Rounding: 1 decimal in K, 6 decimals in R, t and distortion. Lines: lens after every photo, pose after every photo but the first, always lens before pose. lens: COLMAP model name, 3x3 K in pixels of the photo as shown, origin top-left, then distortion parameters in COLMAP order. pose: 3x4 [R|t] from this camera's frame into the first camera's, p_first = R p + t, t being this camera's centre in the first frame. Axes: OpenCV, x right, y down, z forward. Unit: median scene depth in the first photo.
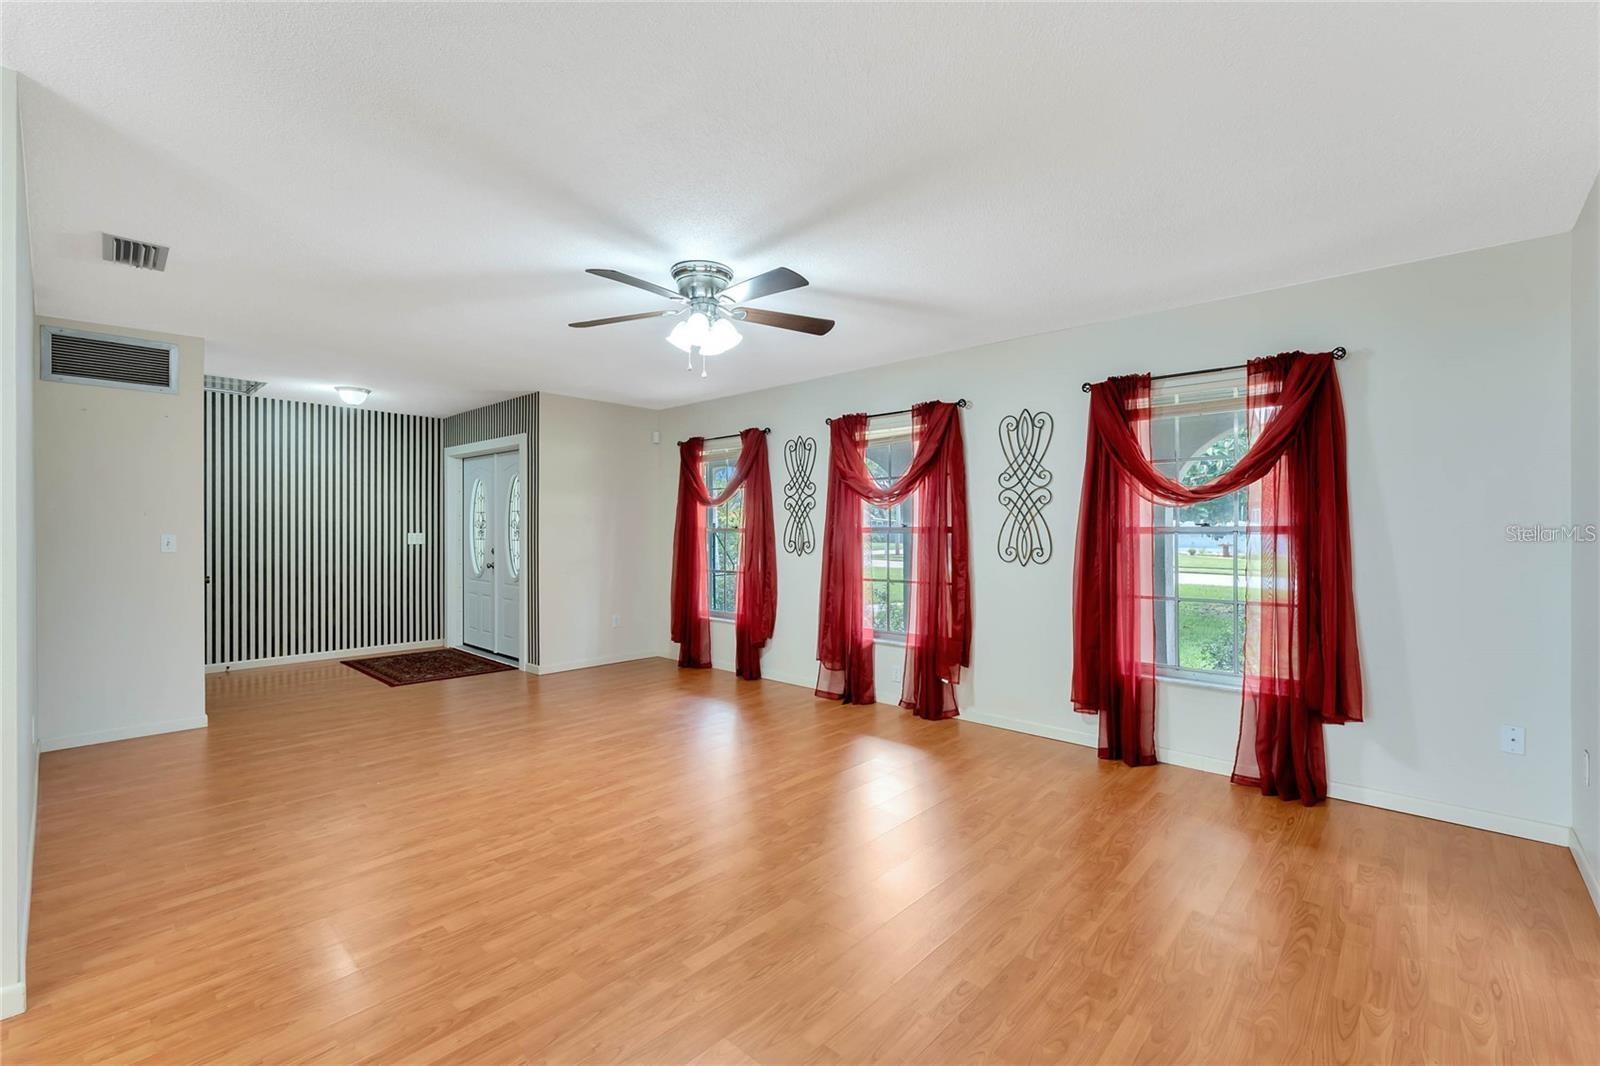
lens RADIAL K [[688.8, 0, 800.0], [0, 688.8, 533.0], [0, 0, 1]] dist [0.002767, 0.000221]
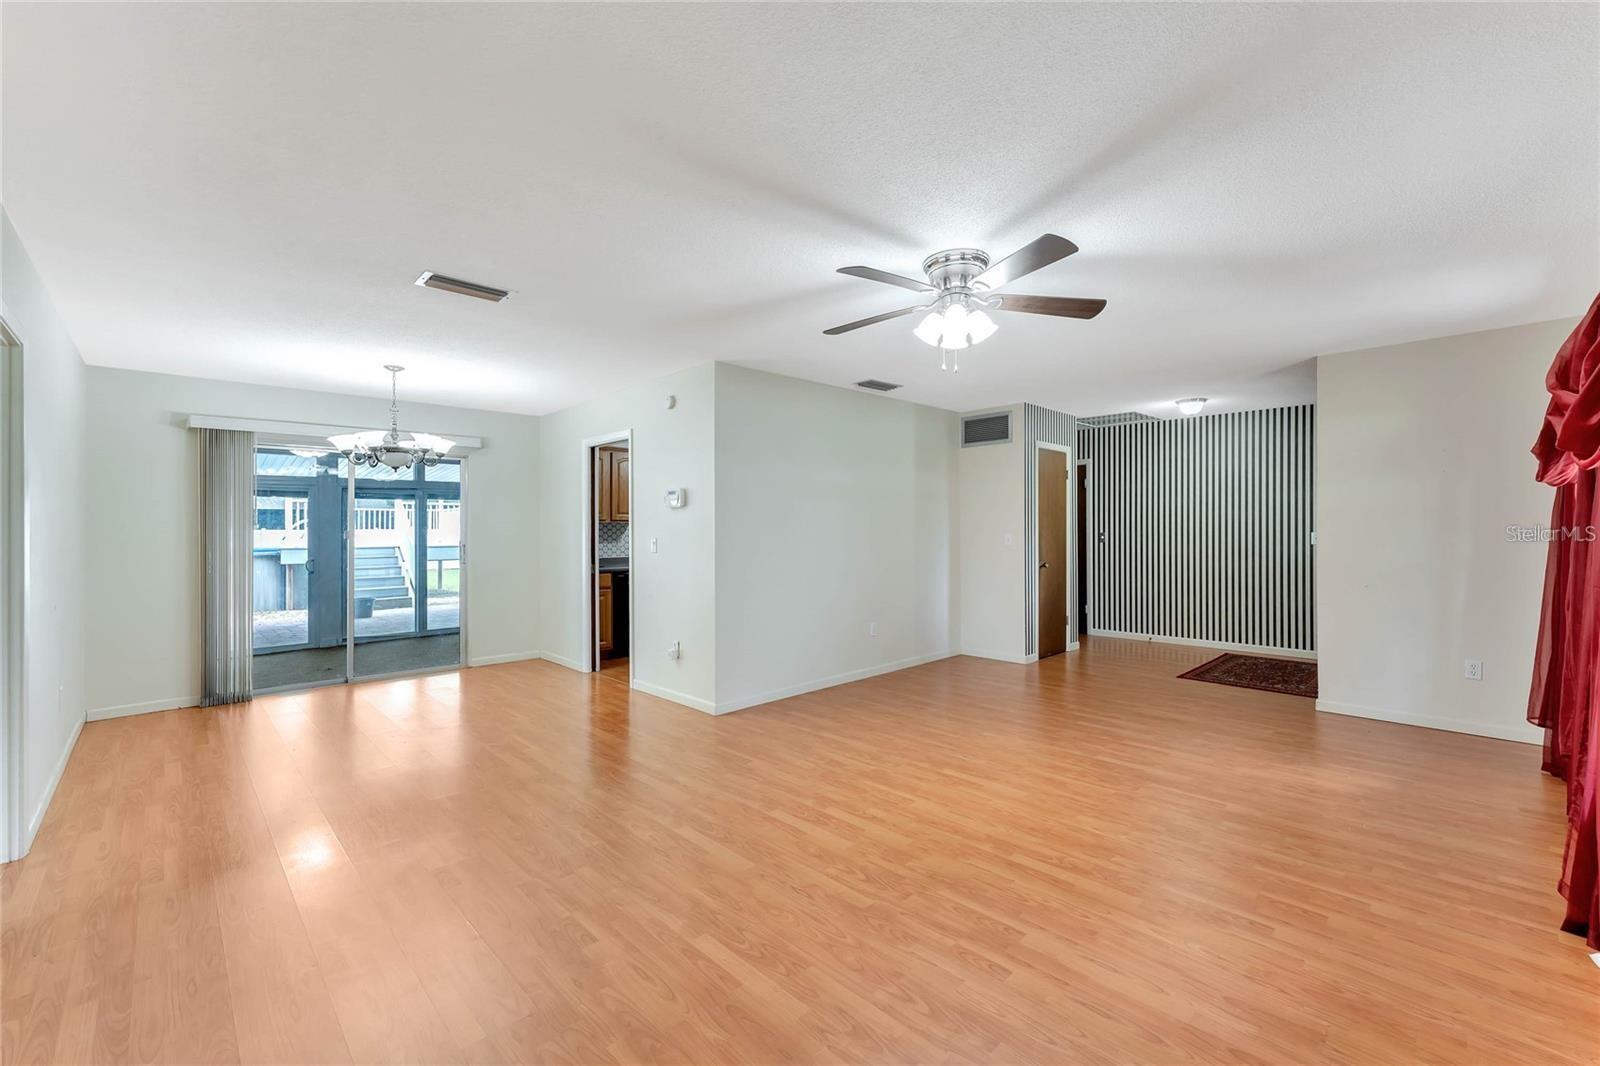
lens RADIAL K [[650.3, 0, 800.5], [0, 650.3, 517.9], [0, 0, 1]] dist [0.001072, 0.000207]
pose [[-0.059205, -0.023547, -0.997968, 0.756128], [0.004721, 0.999704, -0.023868, -0.000734], [0.998235, -0.006125, -0.059077, 0.825744]]
